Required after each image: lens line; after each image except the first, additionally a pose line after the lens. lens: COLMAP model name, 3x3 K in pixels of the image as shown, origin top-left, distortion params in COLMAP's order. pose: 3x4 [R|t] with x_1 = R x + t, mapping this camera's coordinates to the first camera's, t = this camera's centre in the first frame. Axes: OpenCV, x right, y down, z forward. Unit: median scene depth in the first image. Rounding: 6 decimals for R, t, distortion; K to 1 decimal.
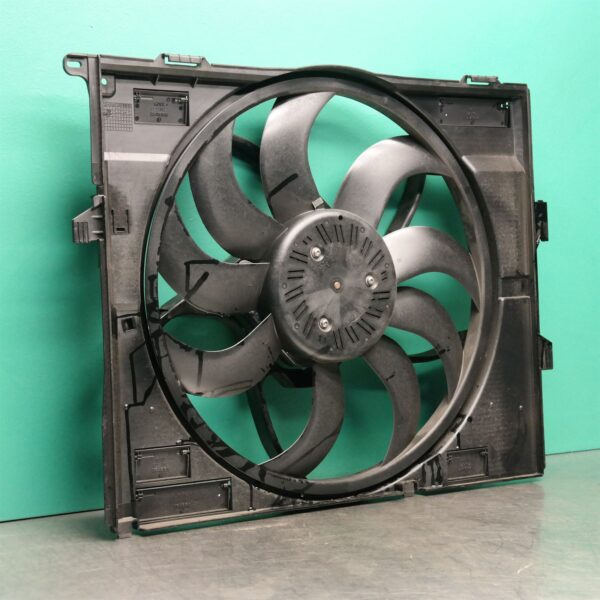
lens RADIAL K [[1385.6, 0, 299.6], [0, 1385.6, 297.4], [0, 0, 1]] dist [0.041924, 0.000000]
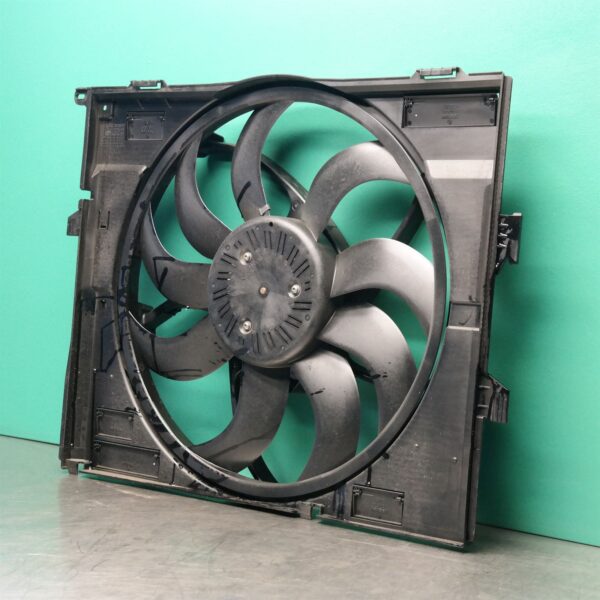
lens RADIAL K [[1385.6, 0, 296.9], [0, 1385.6, 300.8], [0, 0, 1]] dist [0.041924, 0.000000]
pose [[0.342403, 0.068226, -0.937073, 1.002319], [-0.093463, 0.994886, 0.038285, -0.043141], [0.934893, 0.074473, 0.347029, 0.679742]]
